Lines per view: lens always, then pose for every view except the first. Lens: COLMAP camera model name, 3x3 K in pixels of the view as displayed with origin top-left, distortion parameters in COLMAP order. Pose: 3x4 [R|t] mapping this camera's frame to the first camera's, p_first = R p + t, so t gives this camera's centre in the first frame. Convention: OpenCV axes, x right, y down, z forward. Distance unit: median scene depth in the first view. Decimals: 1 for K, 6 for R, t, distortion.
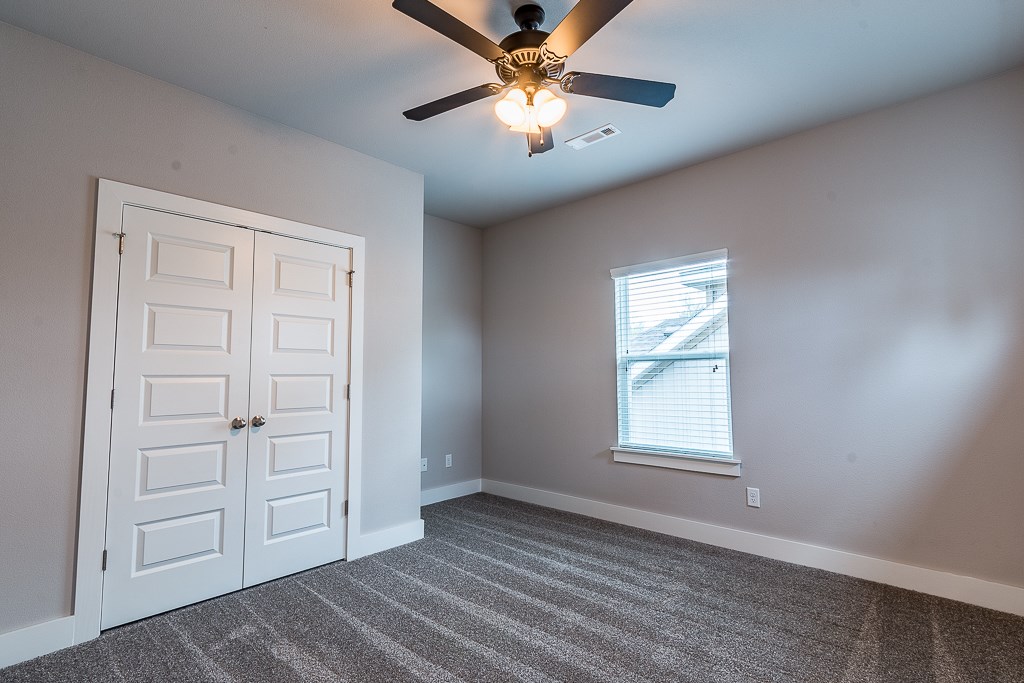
lens RADIAL K [[473.6, 0, 513.0], [0, 473.6, 341.6], [0, 0, 1]] dist [-0.000550, -0.002581]
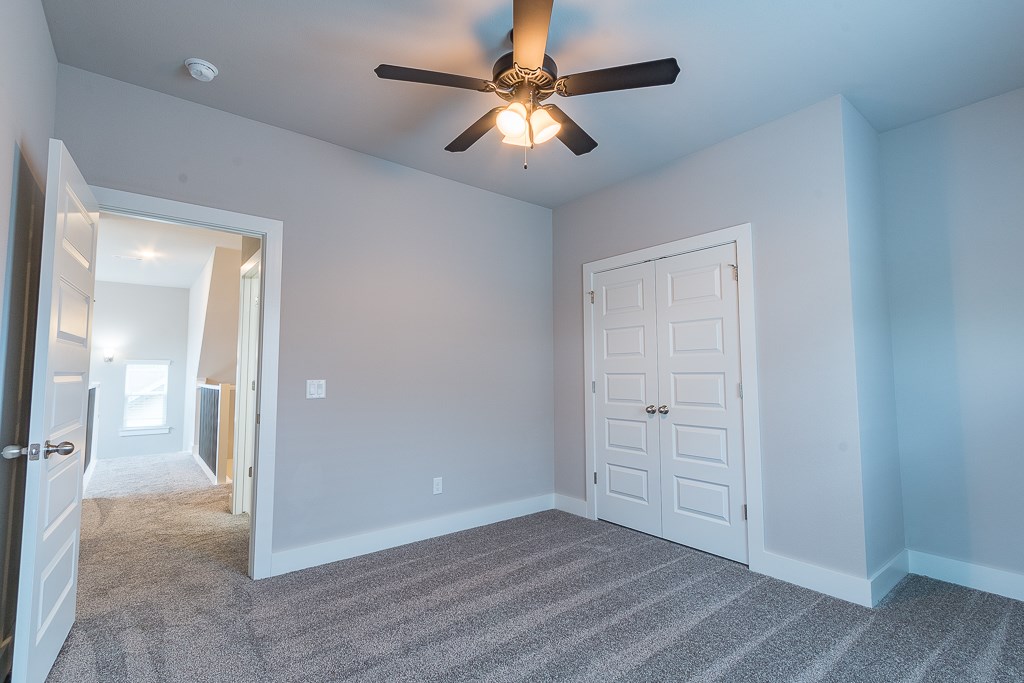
lens RADIAL K [[473.6, 0, 512.2], [0, 473.6, 338.6], [0, 0, 1]] dist [-0.000550, -0.002581]
pose [[-0.142707, -0.065753, -0.987578, 0.742918], [0.074261, 0.994267, -0.076929, 0.045351], [0.986975, -0.084316, -0.137006, 0.757702]]
